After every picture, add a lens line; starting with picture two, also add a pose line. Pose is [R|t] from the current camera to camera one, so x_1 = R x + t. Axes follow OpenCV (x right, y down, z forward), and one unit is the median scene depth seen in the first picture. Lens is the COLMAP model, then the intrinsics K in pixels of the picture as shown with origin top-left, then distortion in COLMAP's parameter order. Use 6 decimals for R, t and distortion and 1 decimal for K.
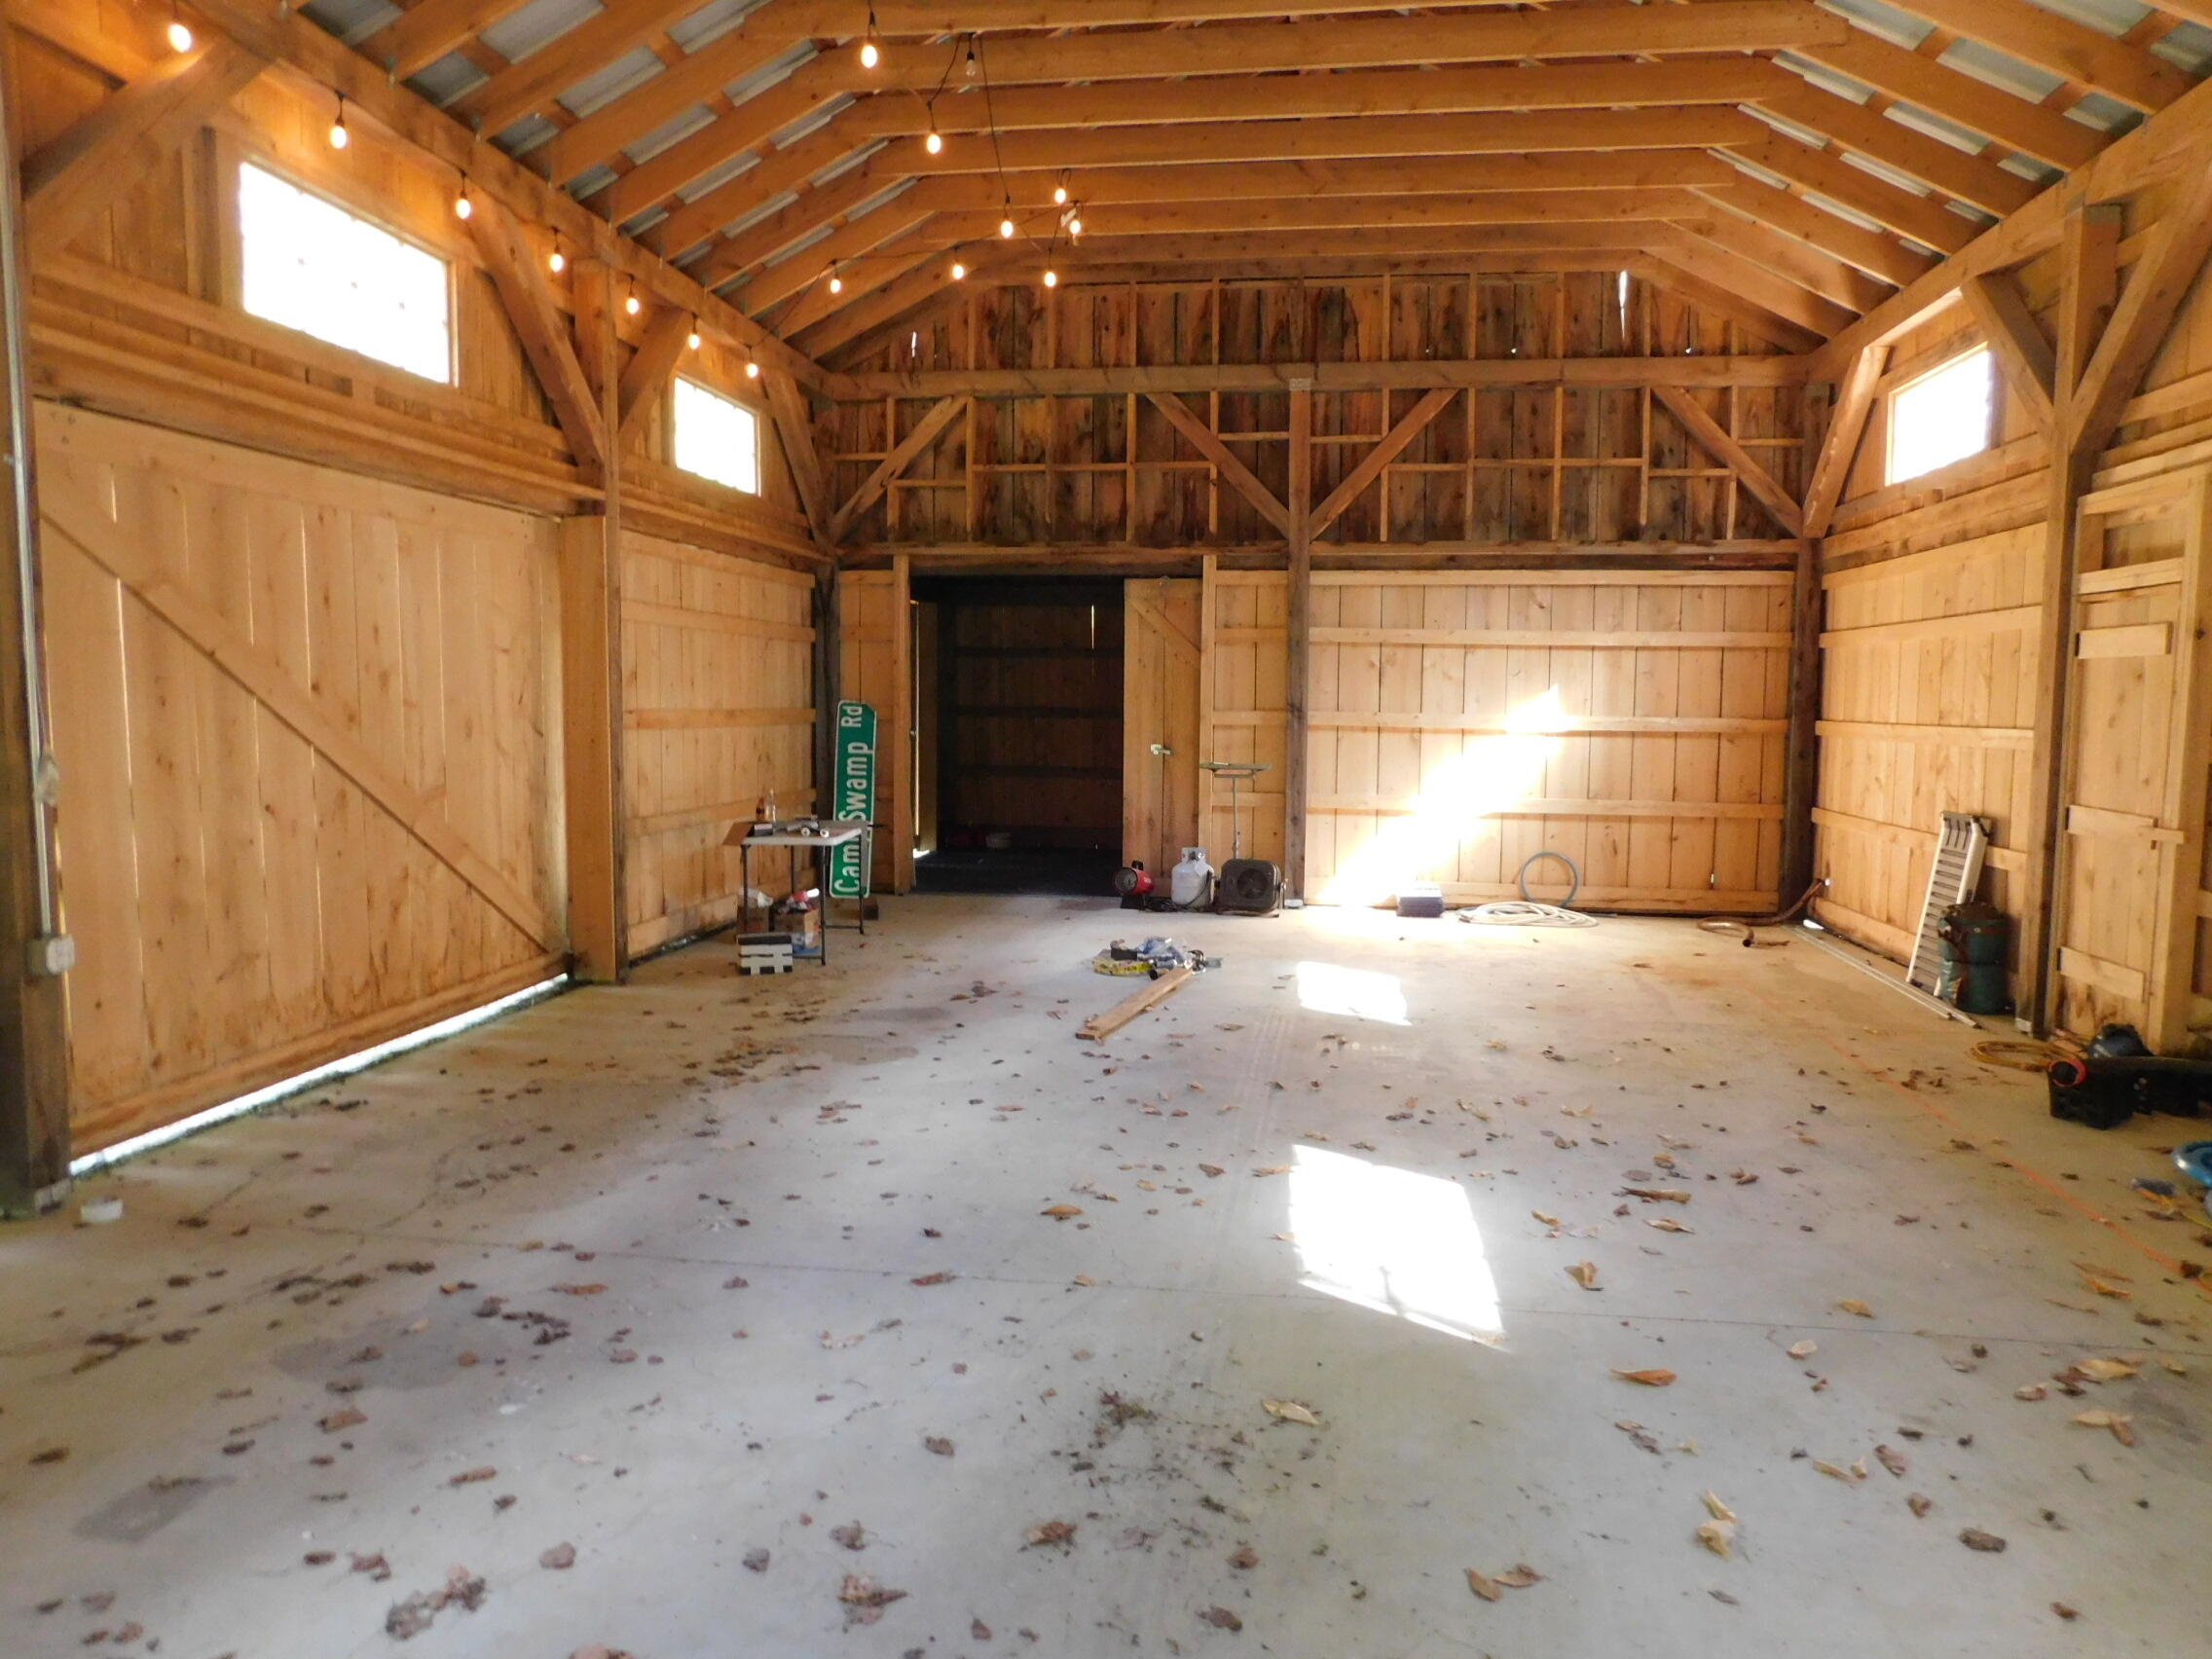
lens RADIAL K [[1455.7, 0, 1106.7], [0, 1455.7, 827.8], [0, 0, 1]] dist [-0.074818, 0.056848]
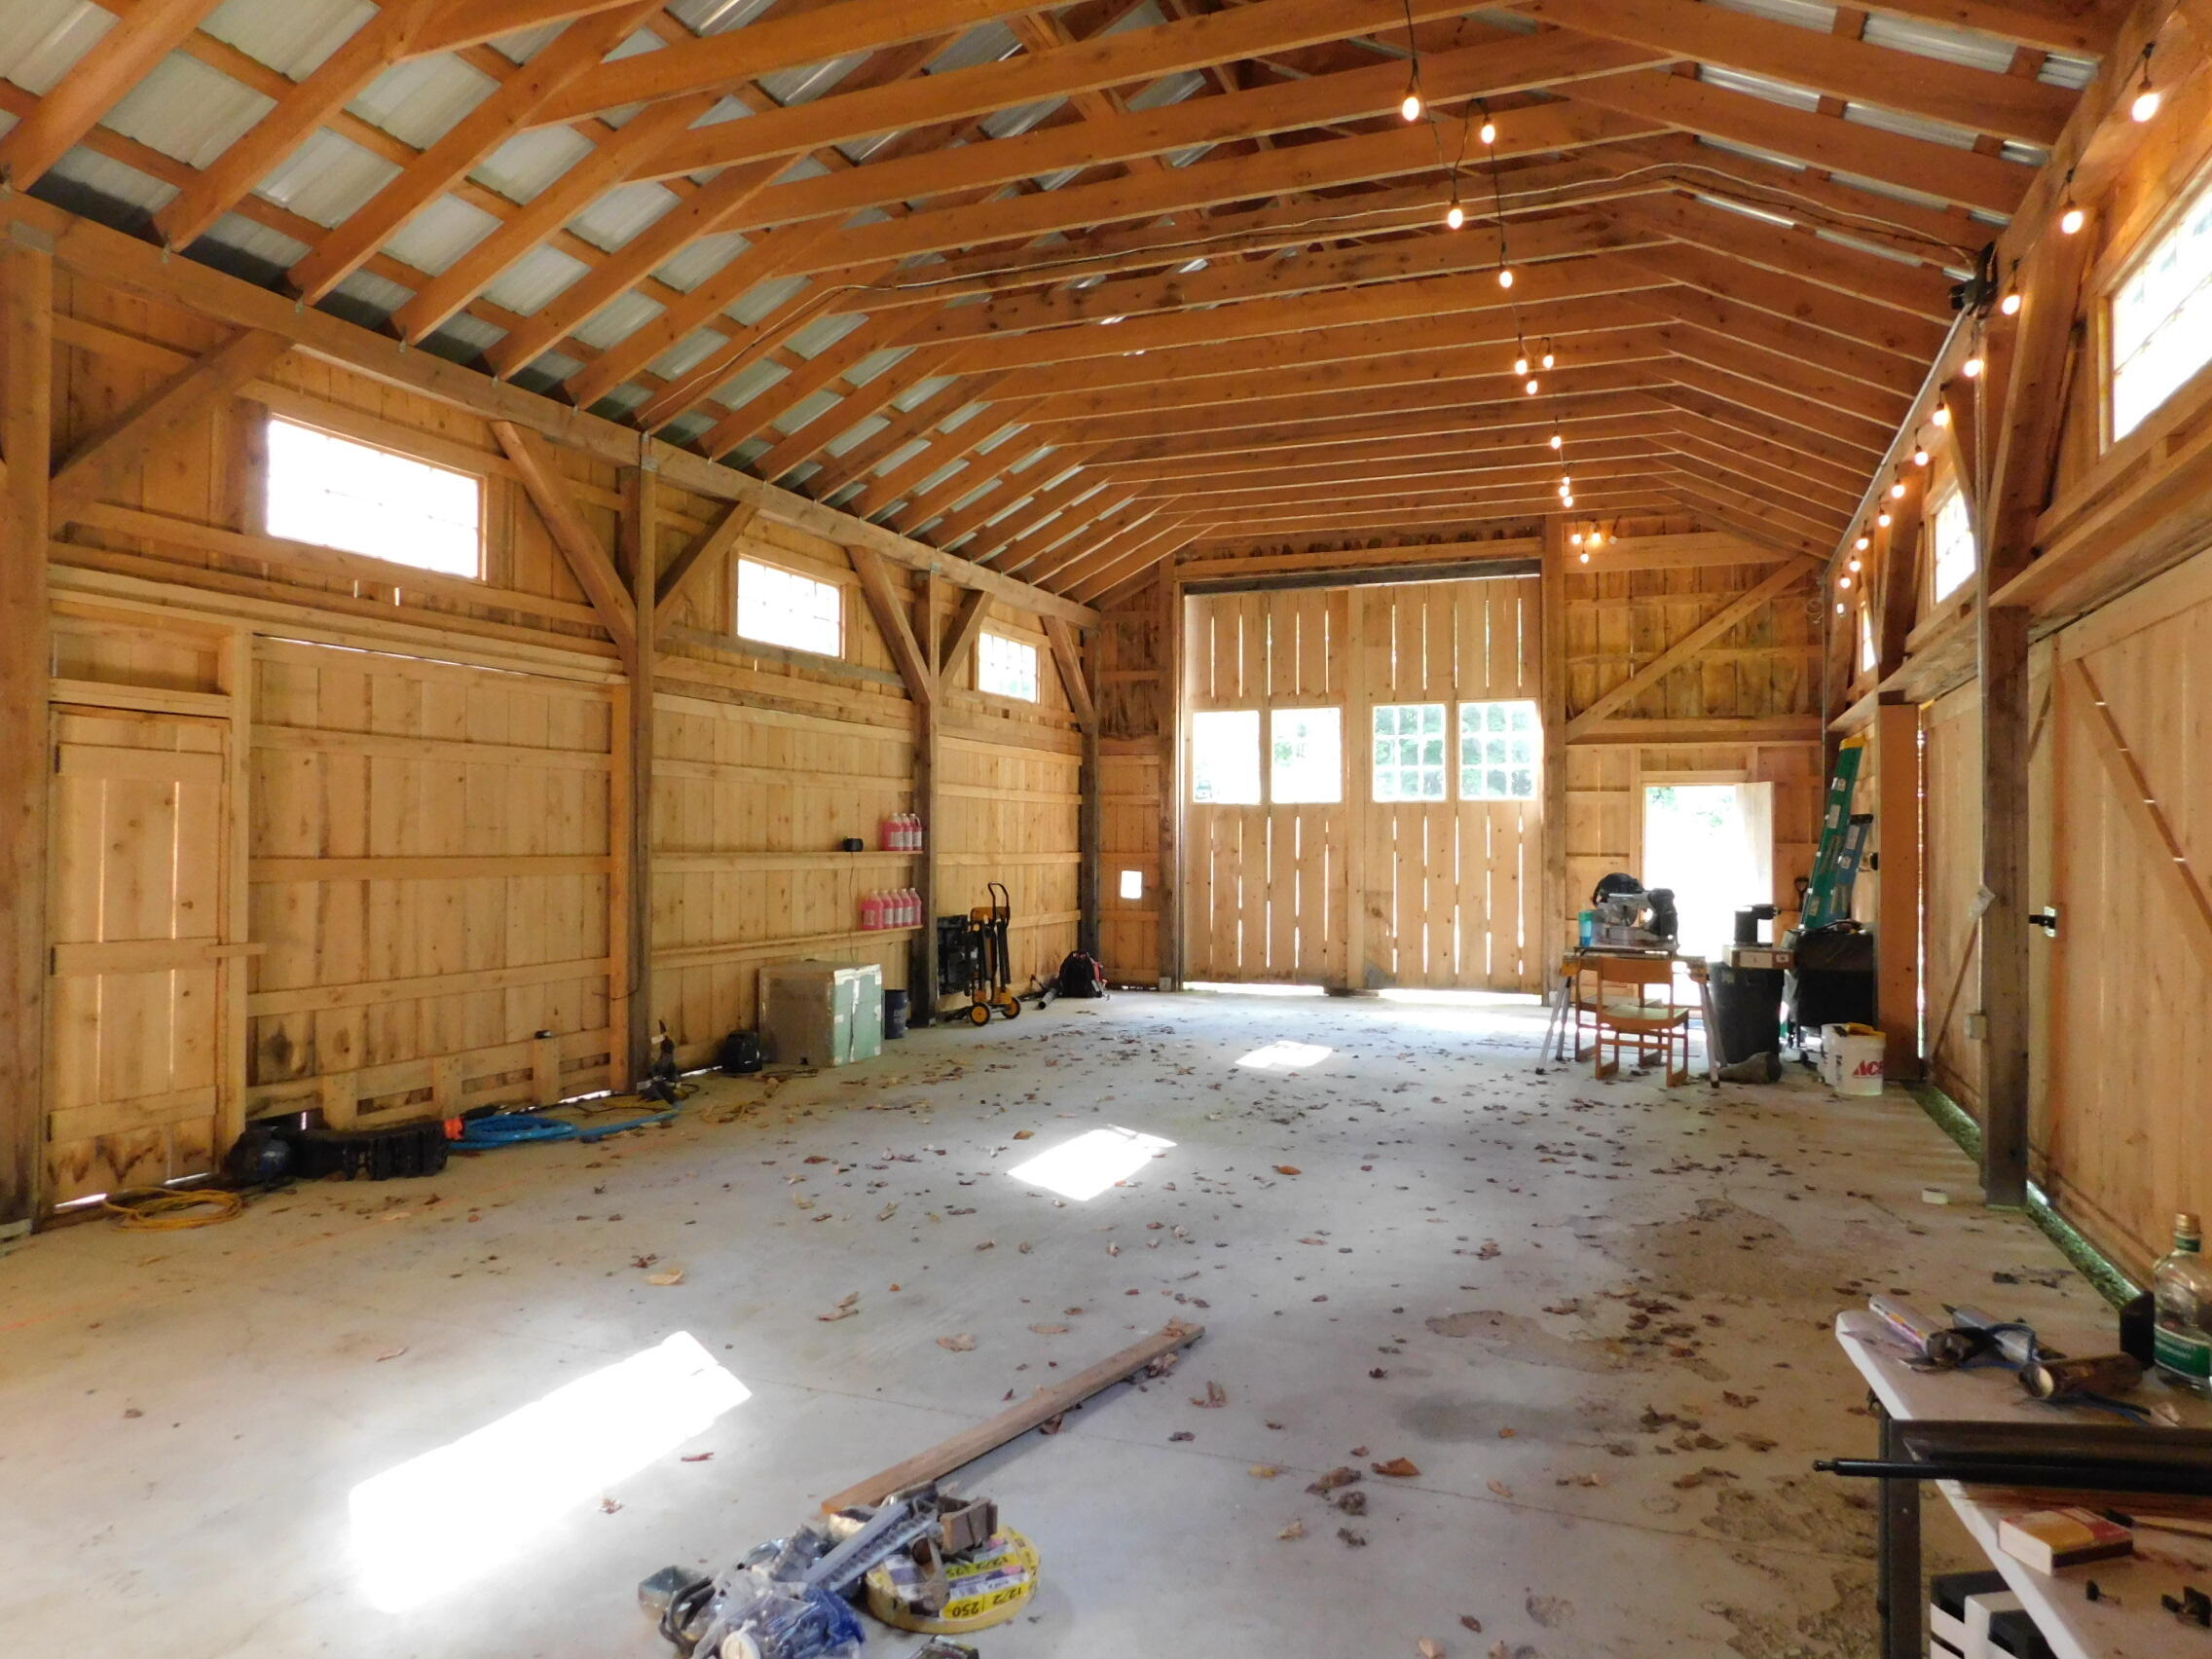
lens RADIAL K [[1455.7, 0, 1124.4], [0, 1455.7, 824.3], [0, 0, 1]] dist [-0.074818, 0.056848]
pose [[-0.975267, -0.012669, 0.220668, -0.086214], [0.003649, 0.997297, 0.073381, -0.095428], [-0.221001, 0.072371, -0.972585, 1.079646]]
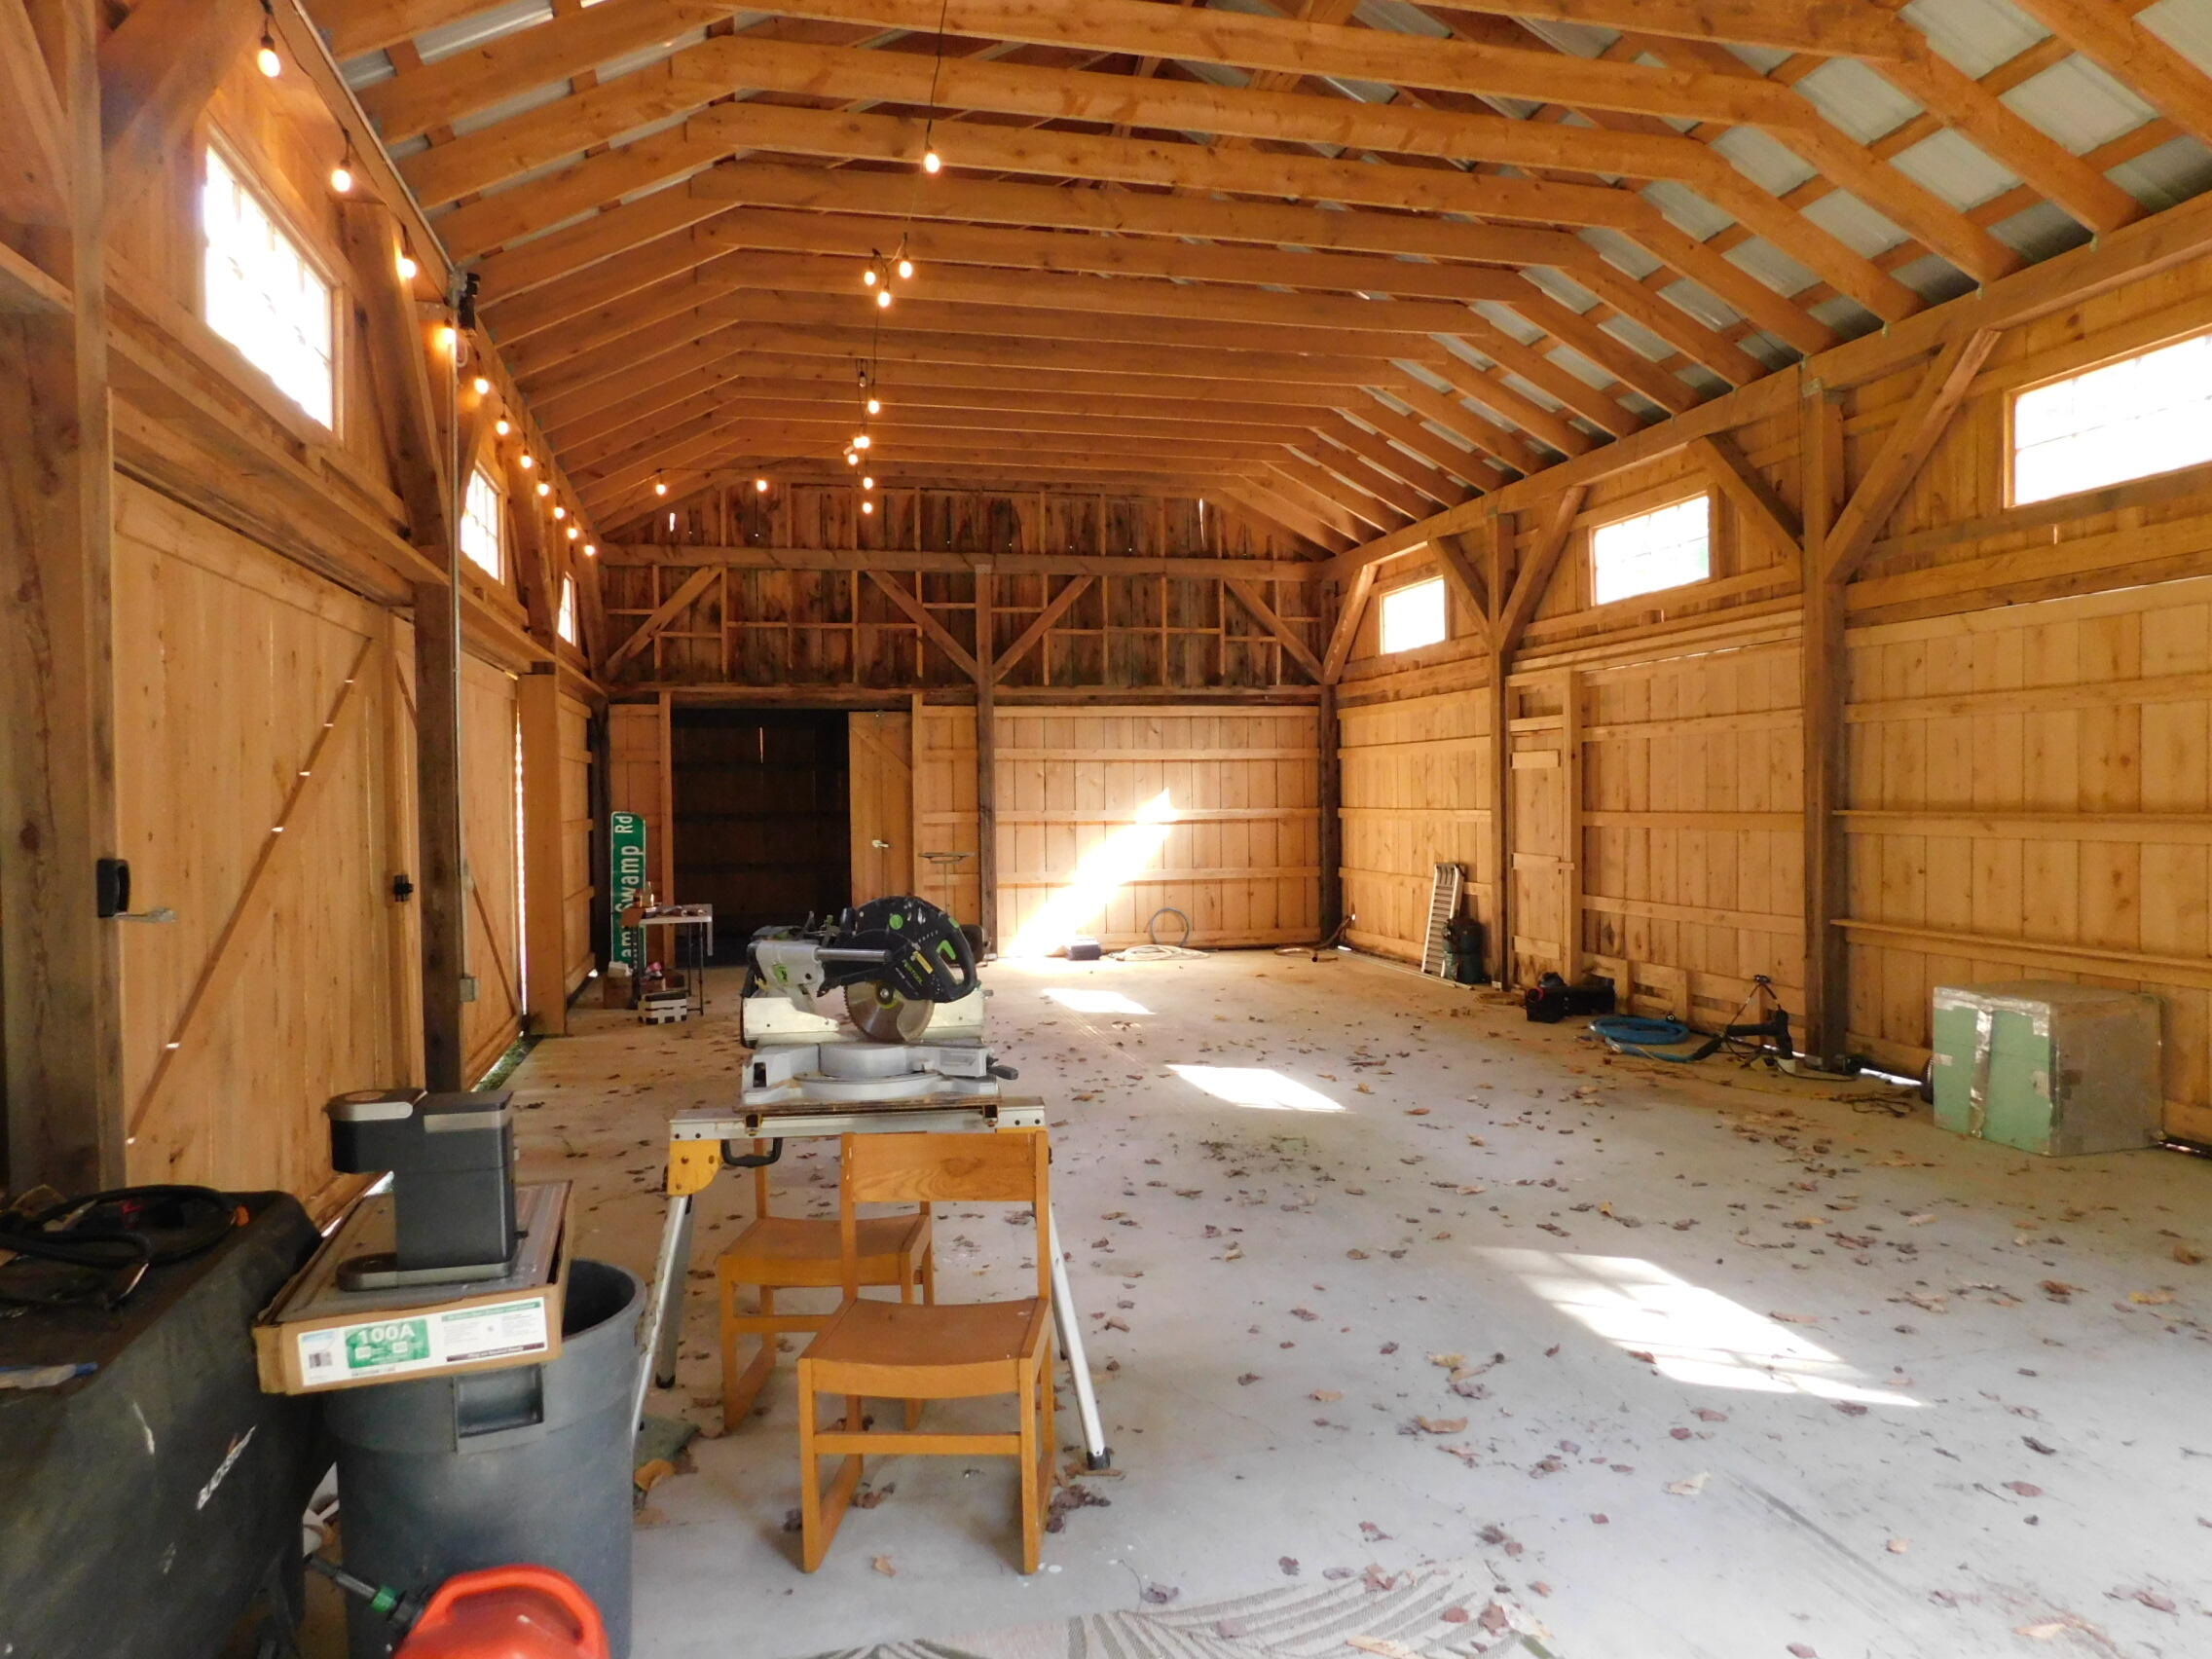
lens RADIAL K [[1455.7, 0, 1112.1], [0, 1455.7, 819.8], [0, 0, 1]] dist [-0.074818, 0.056848]
pose [[0.926155, -0.026761, 0.376193, -0.273892], [0.054022, 0.996607, -0.062103, 0.016810], [-0.373254, 0.077839, 0.924458, -0.281405]]
